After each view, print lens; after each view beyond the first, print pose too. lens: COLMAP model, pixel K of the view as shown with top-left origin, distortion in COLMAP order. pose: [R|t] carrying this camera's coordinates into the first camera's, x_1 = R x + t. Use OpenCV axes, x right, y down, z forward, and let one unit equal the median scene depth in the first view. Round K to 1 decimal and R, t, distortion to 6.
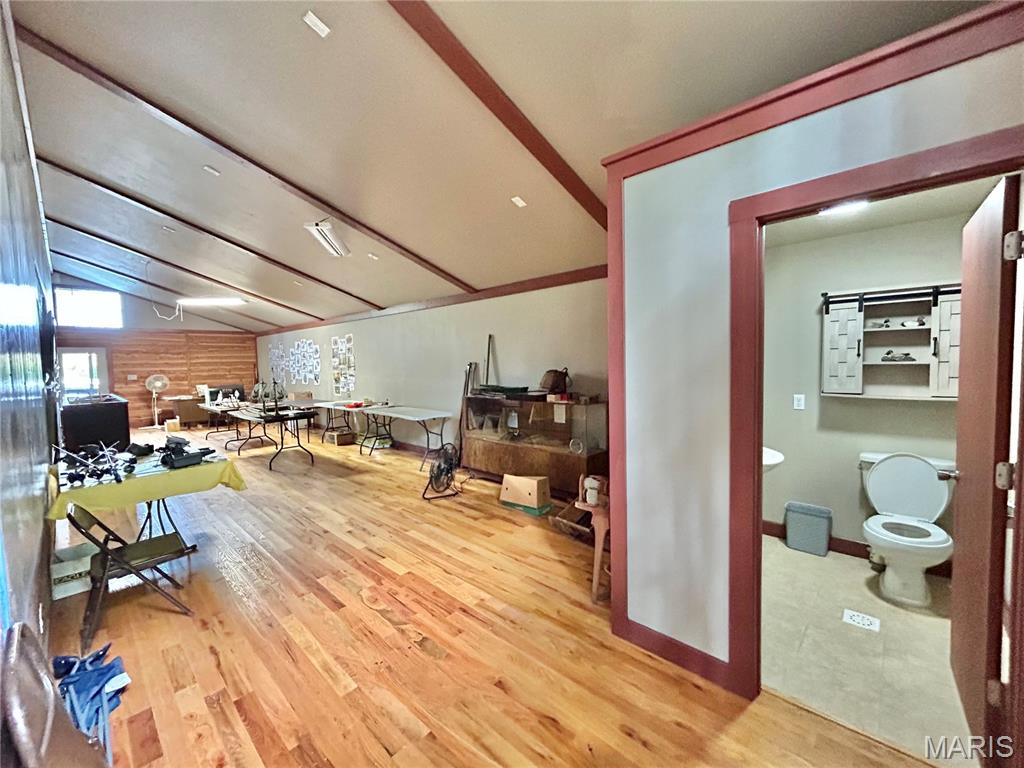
lens RADIAL K [[416.3, 0, 505.4], [0, 416.3, 384.2], [0, 0, 1]] dist [-0.000529, 0.000302]
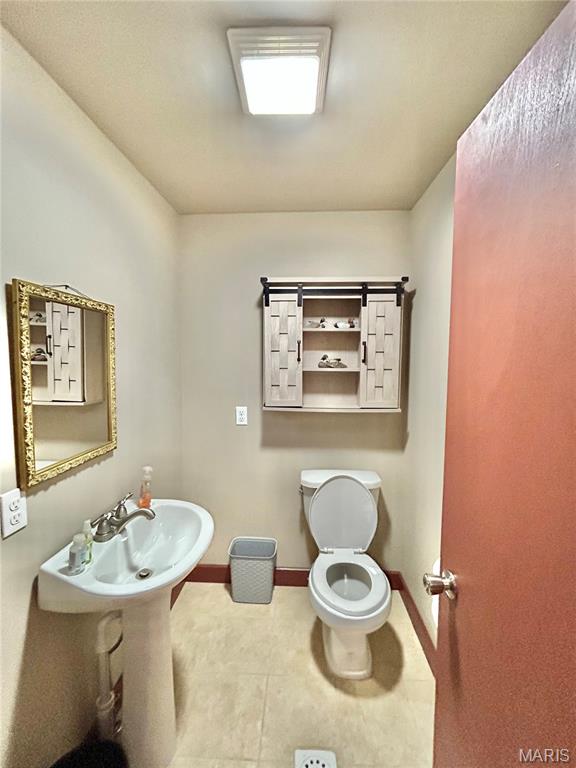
lens RADIAL K [[312.2, 0, 288.0], [0, 312.2, 381.9], [0, 0, 1]] dist [-0.000529, 0.000302]
pose [[0.752669, -0.035176, 0.657458, 0.428009], [0.016234, 0.999260, 0.034879, -0.048037], [-0.658199, -0.015579, 0.752683, 0.551070]]
